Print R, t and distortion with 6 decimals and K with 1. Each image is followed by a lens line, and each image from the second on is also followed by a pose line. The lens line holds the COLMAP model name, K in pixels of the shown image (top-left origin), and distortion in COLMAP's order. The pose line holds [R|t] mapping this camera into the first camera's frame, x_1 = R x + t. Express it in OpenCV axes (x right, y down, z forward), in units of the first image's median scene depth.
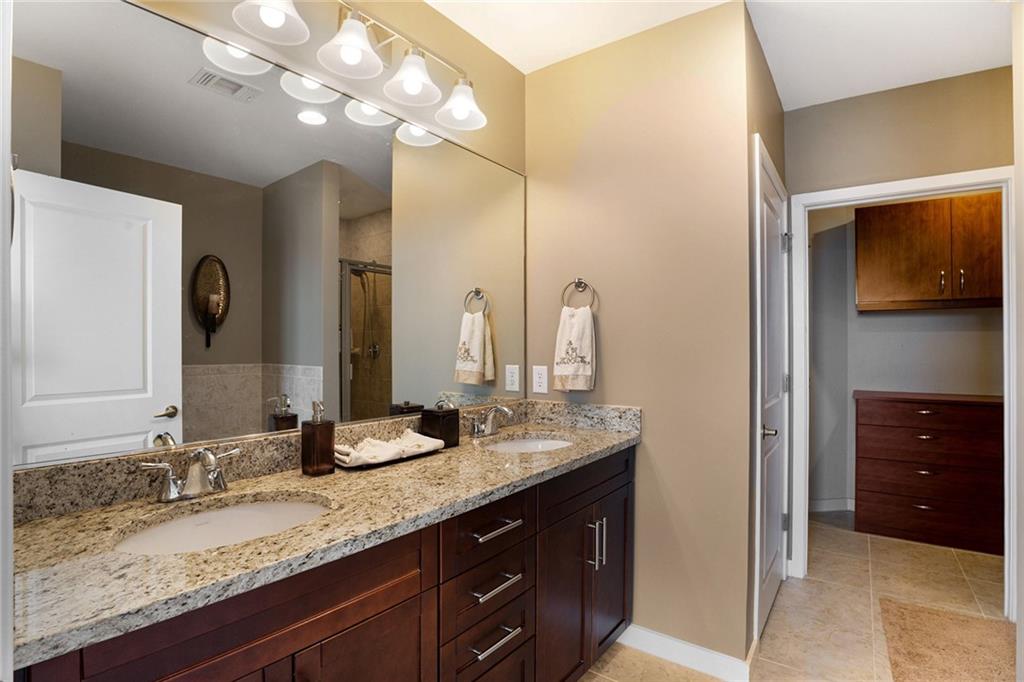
lens RADIAL K [[489.4, 0, 512.6], [0, 489.4, 335.8], [0, 0, 1]] dist [-0.078965, 0.006350]
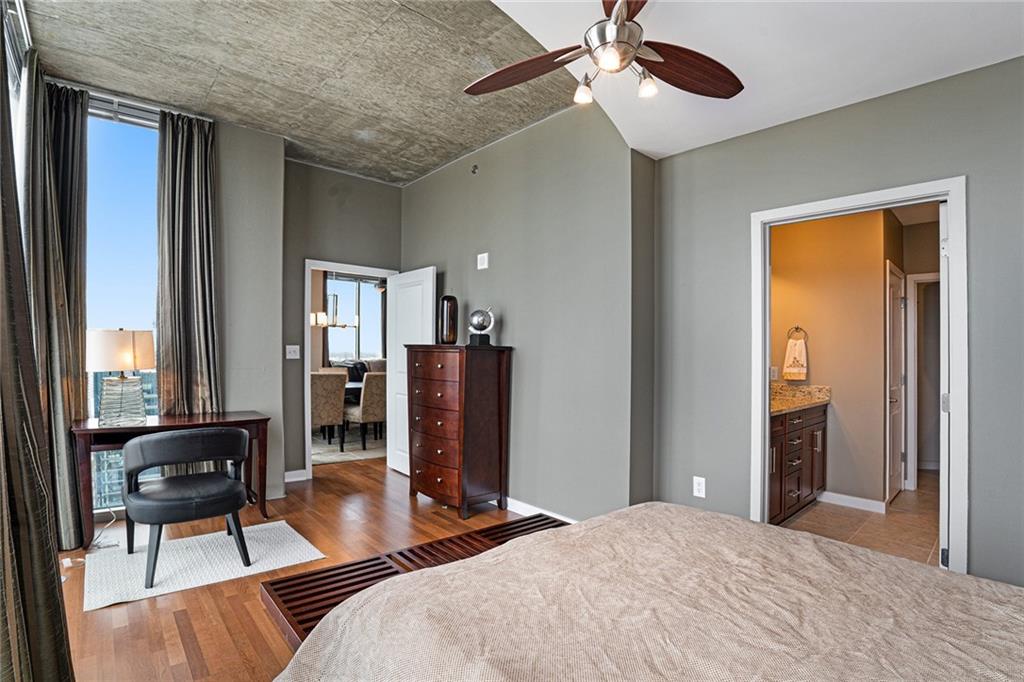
lens RADIAL K [[489.4, 0, 471.7], [0, 489.4, 342.9], [0, 0, 1]] dist [-0.078965, 0.006350]
pose [[0.970280, -0.005440, -0.241922, -0.797206], [0.006625, 0.999970, 0.004084, -0.071914], [0.241893, -0.005566, 0.970287, -1.447401]]
